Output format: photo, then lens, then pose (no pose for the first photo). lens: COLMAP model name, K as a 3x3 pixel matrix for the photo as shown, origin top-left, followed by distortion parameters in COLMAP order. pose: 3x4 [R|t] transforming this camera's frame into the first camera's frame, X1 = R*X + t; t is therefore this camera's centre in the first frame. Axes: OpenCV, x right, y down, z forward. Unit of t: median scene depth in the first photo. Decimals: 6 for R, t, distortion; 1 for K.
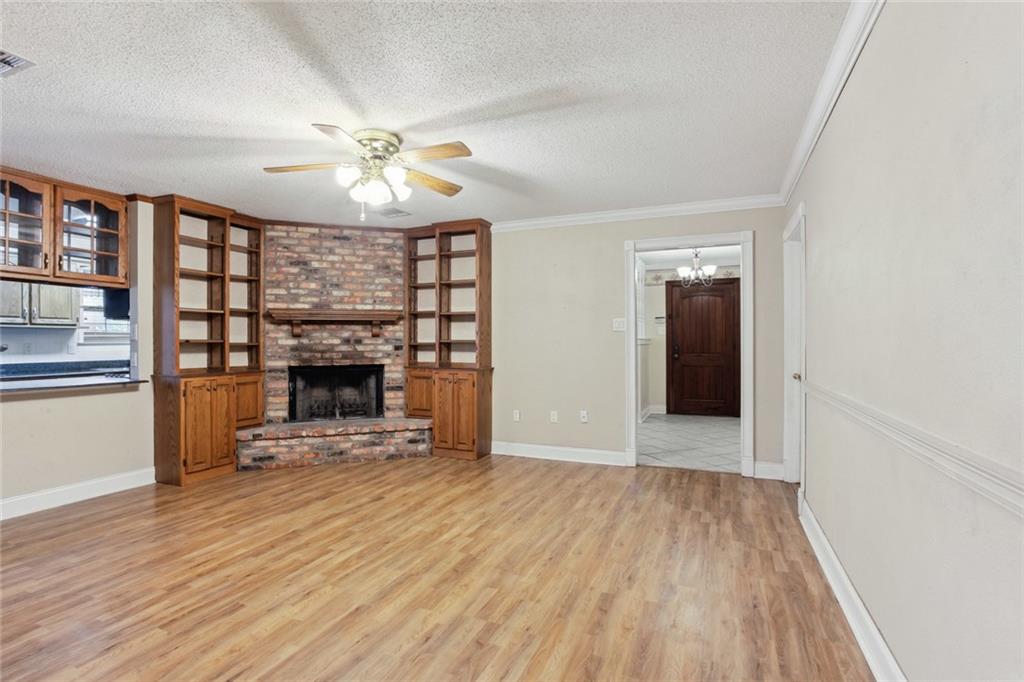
lens RADIAL K [[493.7, 0, 509.0], [0, 493.7, 340.3], [0, 0, 1]] dist [-0.054454, 0.022287]
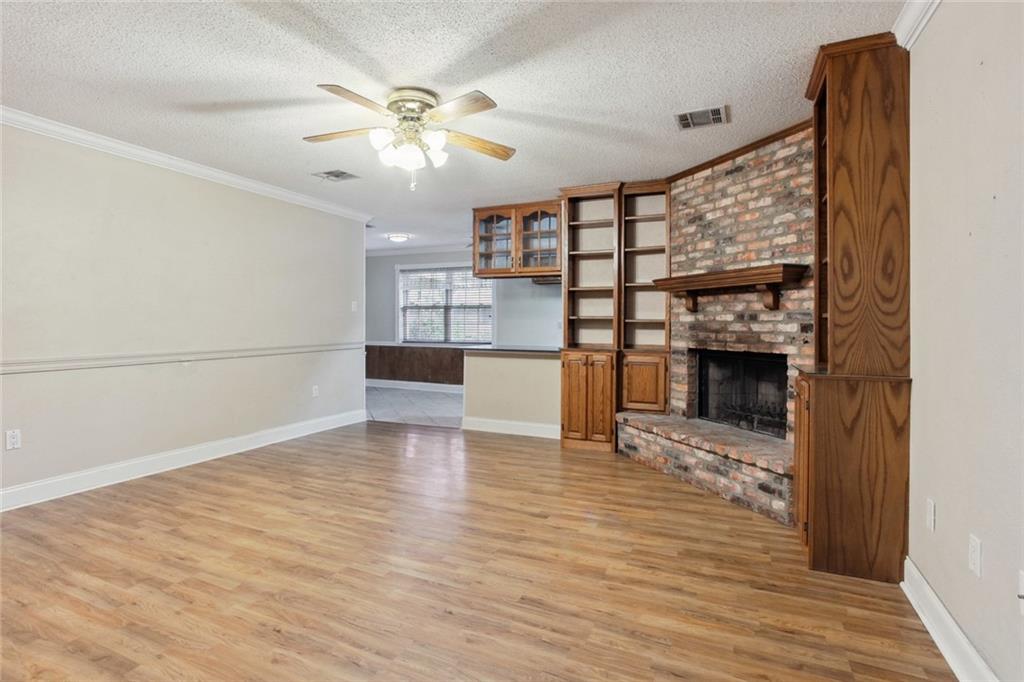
lens RADIAL K [[520.5, 0, 504.4], [0, 520.5, 319.2], [0, 0, 1]] dist [-0.040740, 0.013455]
pose [[-0.028191, -0.004875, -0.999591, 0.513139], [0.001042, 0.999987, -0.004906, 0.010532], [0.999602, -0.001180, -0.028186, 0.869060]]
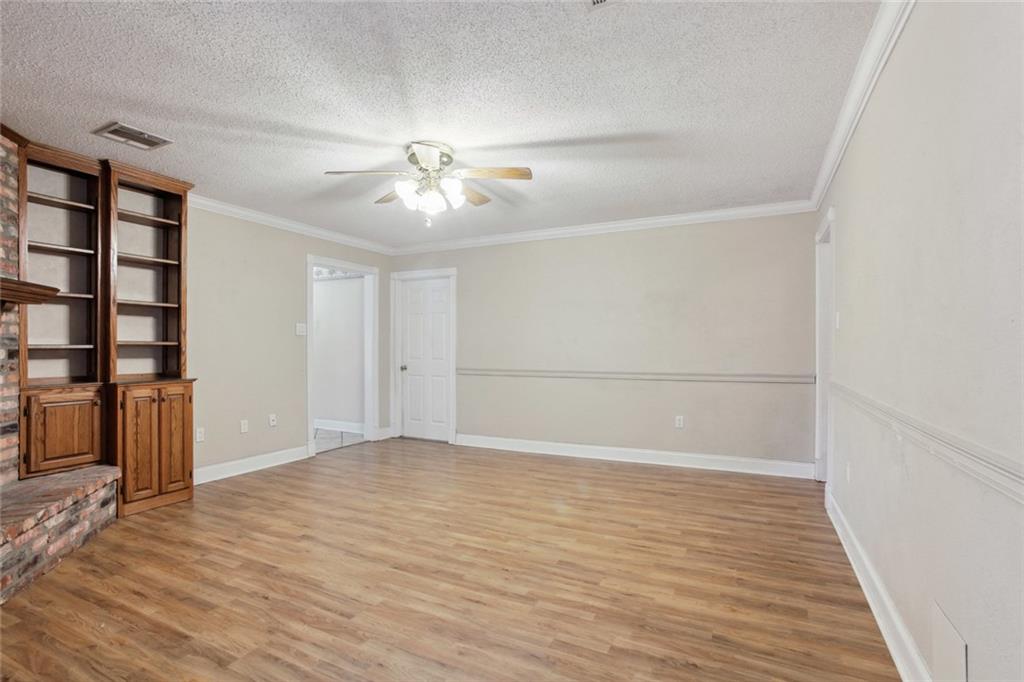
lens RADIAL K [[493.7, 0, 510.7], [0, 493.7, 340.3], [0, 0, 1]] dist [-0.054454, 0.022287]
pose [[0.058967, 0.012503, 0.998182, -0.942687], [-0.002374, 0.999920, -0.012385, 0.007384], [-0.998257, -0.001640, 0.058992, 0.554834]]
